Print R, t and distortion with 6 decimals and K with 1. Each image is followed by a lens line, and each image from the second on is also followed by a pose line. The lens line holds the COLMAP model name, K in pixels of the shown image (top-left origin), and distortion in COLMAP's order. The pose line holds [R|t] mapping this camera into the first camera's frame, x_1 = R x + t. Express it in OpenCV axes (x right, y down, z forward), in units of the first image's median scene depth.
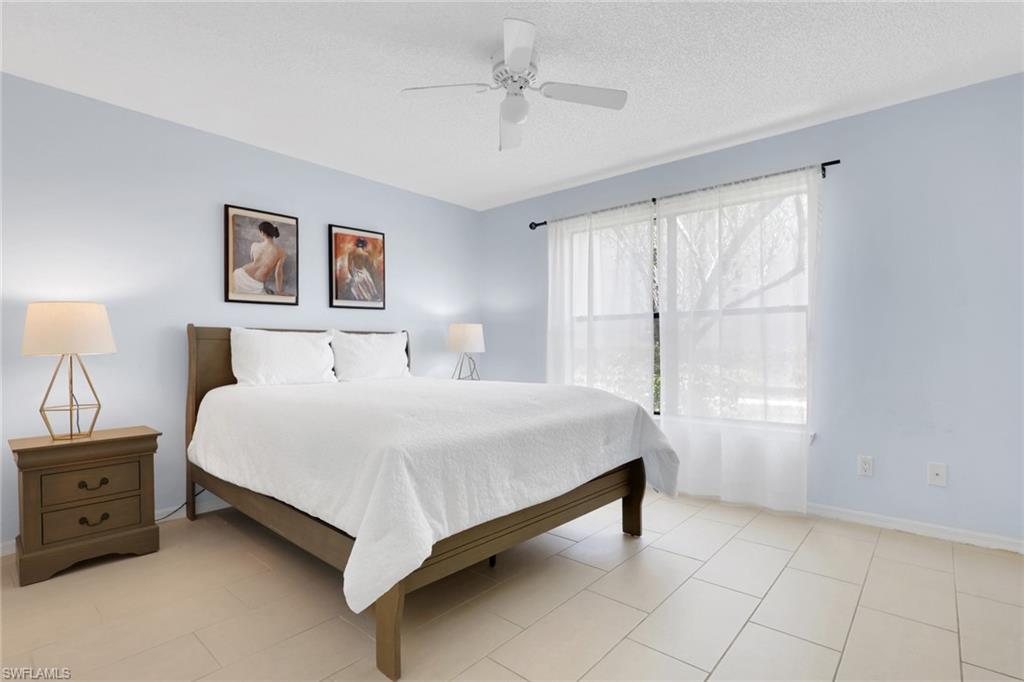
lens RADIAL K [[480.2, 0, 515.0], [0, 480.2, 330.5], [0, 0, 1]] dist [-0.009595, 0.000337]
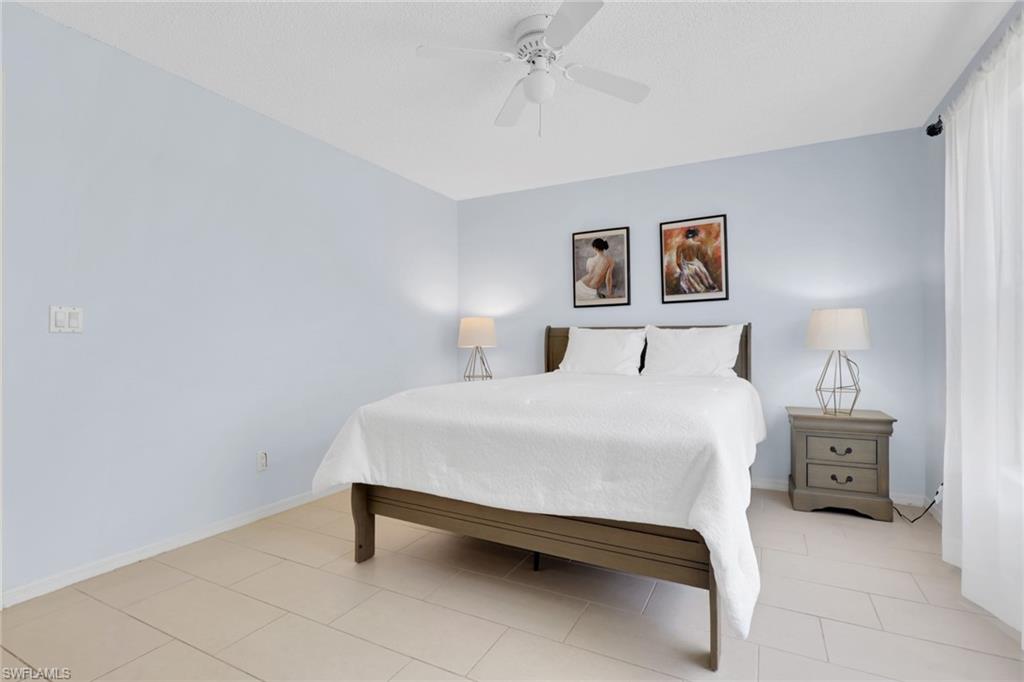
lens RADIAL K [[480.2, 0, 512.1], [0, 480.2, 340.3], [0, 0, 1]] dist [-0.009595, 0.000337]
pose [[0.262594, 0.006125, -0.964887, 0.529880], [0.041422, 0.998986, 0.017614, -0.000206], [0.964017, -0.044593, 0.262075, 0.408977]]
